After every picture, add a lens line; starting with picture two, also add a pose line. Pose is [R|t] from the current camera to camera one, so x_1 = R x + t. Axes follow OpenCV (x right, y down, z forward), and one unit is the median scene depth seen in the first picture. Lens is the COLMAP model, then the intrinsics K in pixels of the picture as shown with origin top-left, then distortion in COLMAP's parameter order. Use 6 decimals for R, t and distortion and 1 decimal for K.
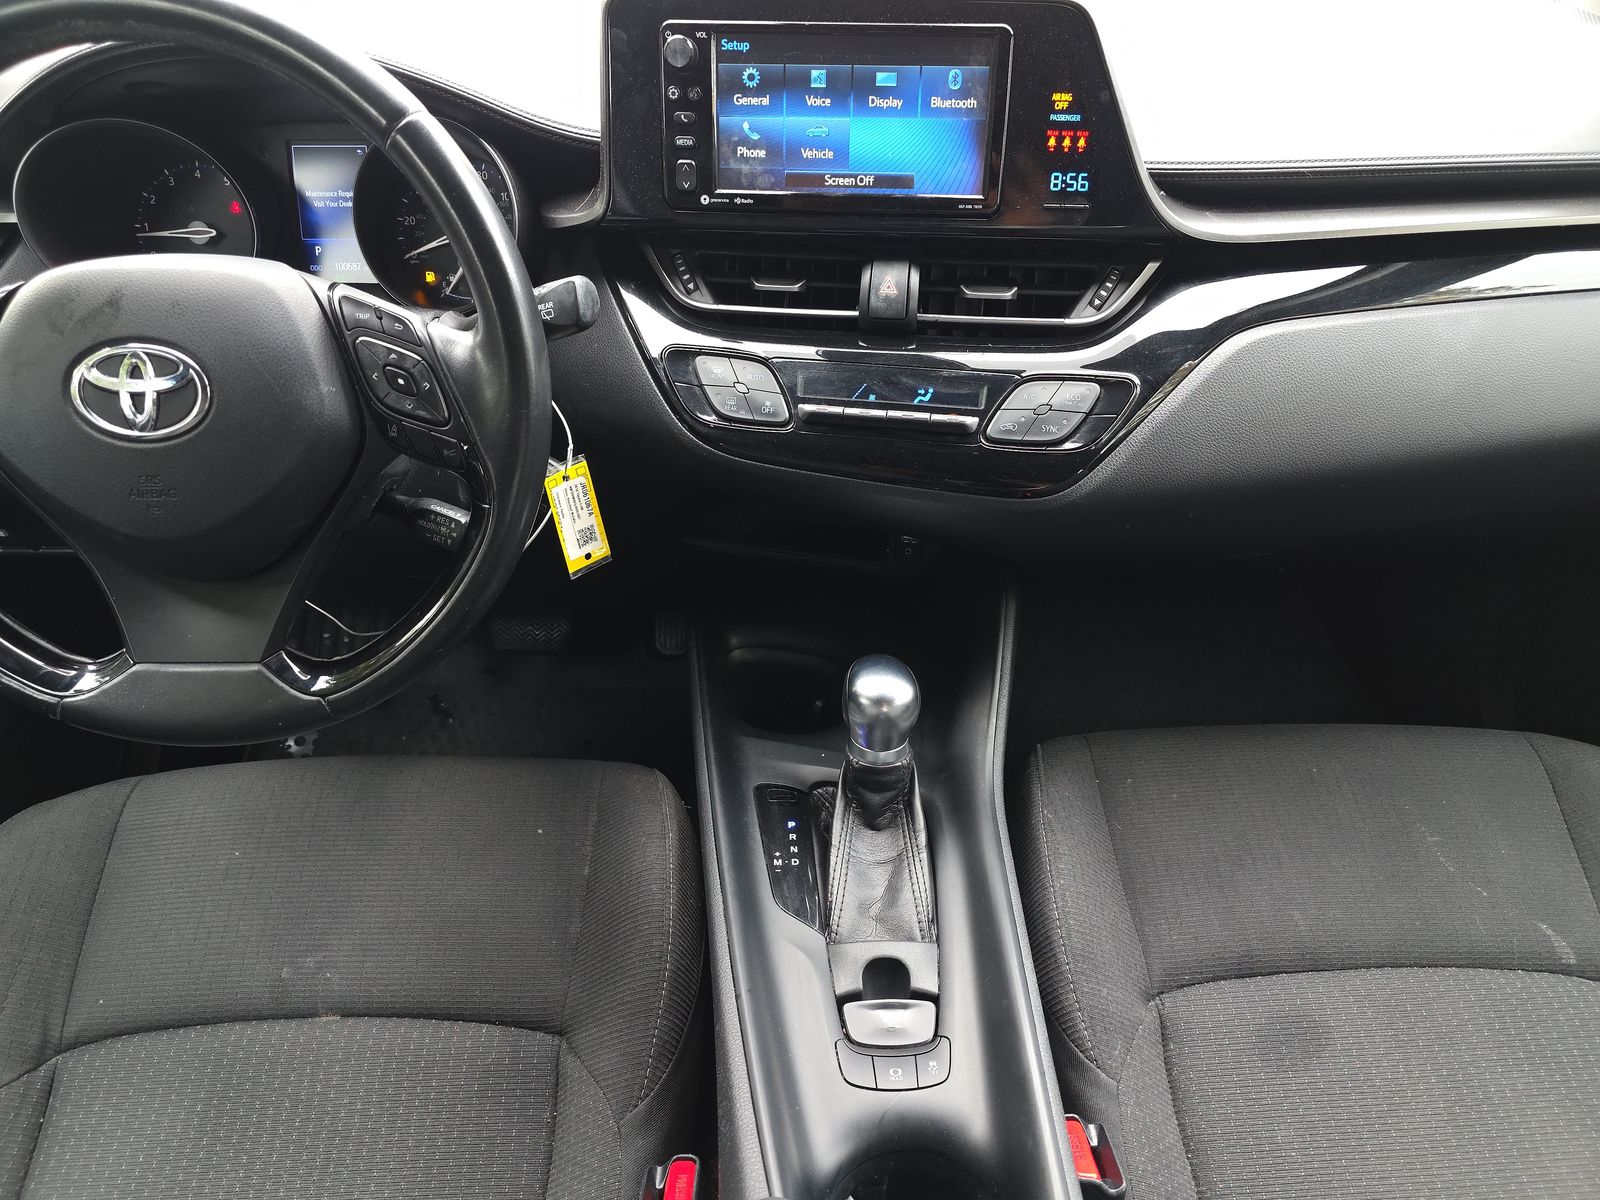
lens RADIAL K [[1071.9, 0, 791.9], [0, 1071.9, 604.7], [0, 0, 1]] dist [0.043437, -0.036685]
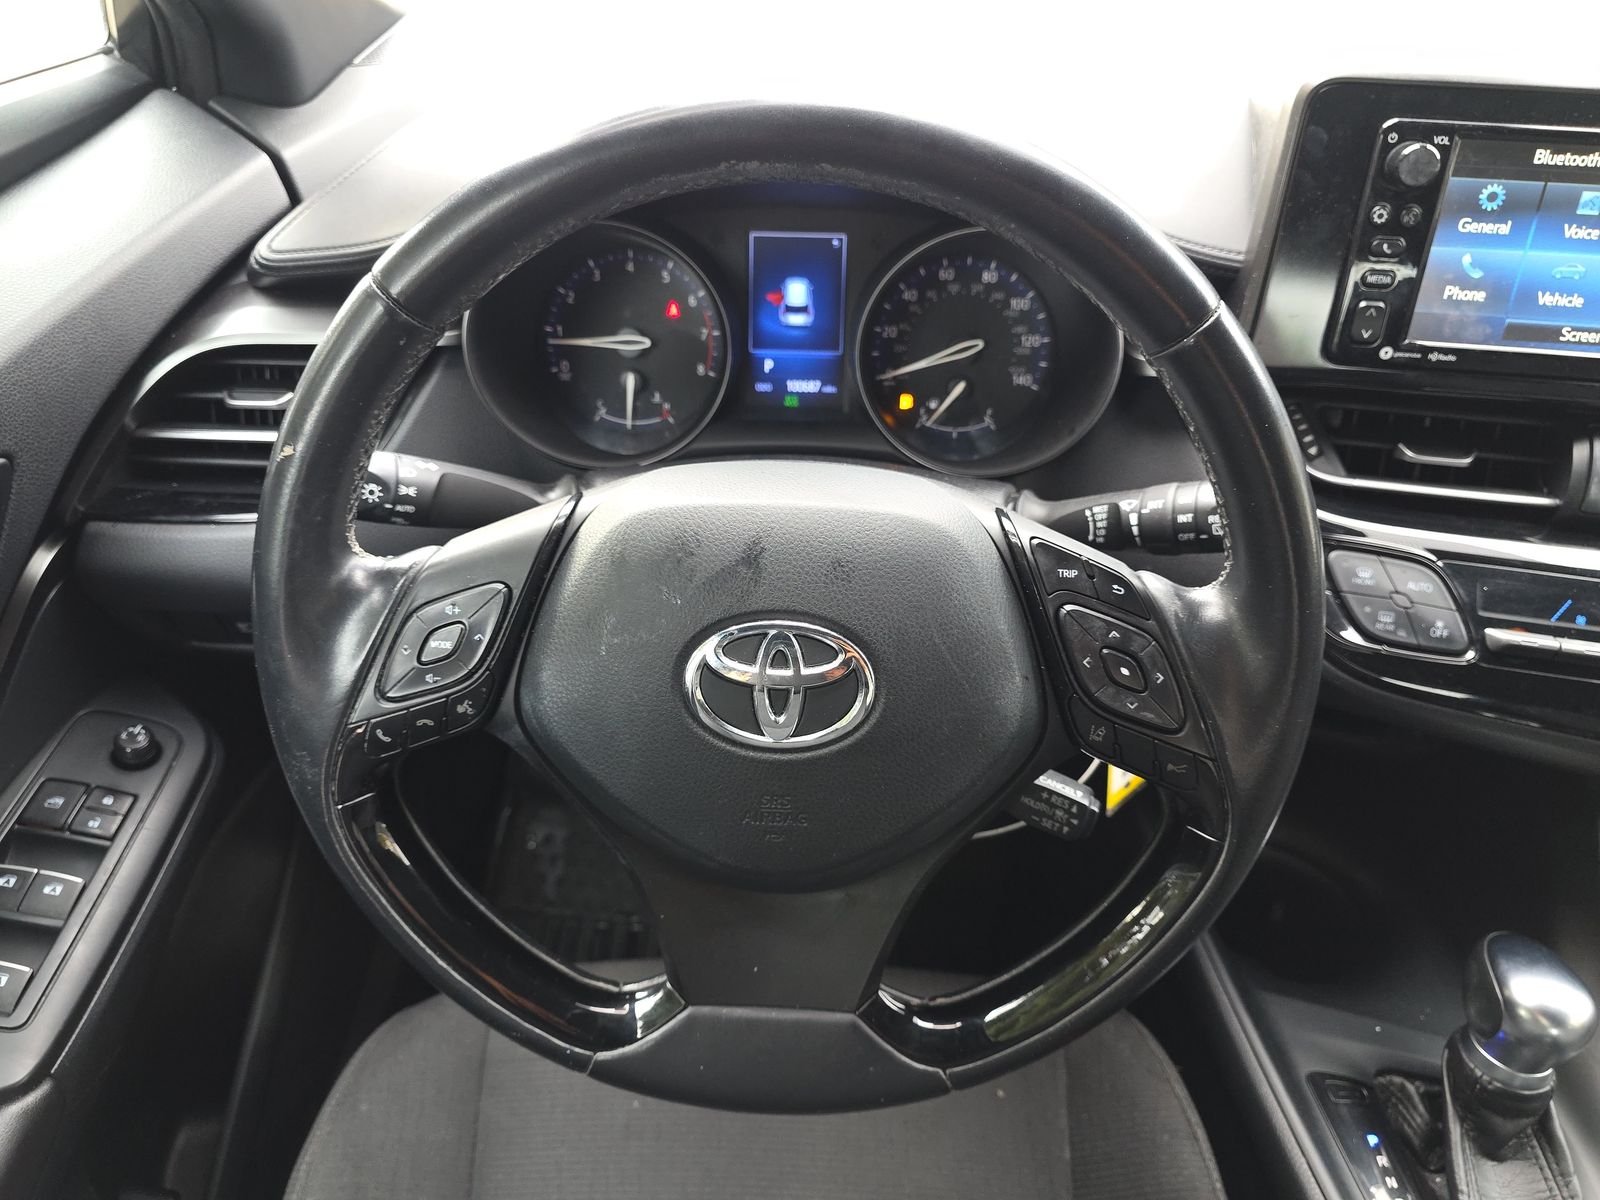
lens RADIAL K [[1119.5, 0, 800.0], [0, 1119.5, 600.0], [0, 0, 1]] dist [0.060133, -0.068060]
pose [[0.998913, 0.039082, -0.025412, -0.460732], [-0.037999, 0.998404, 0.041785, -0.228470], [0.027004, -0.040774, 0.998803, 0.214724]]
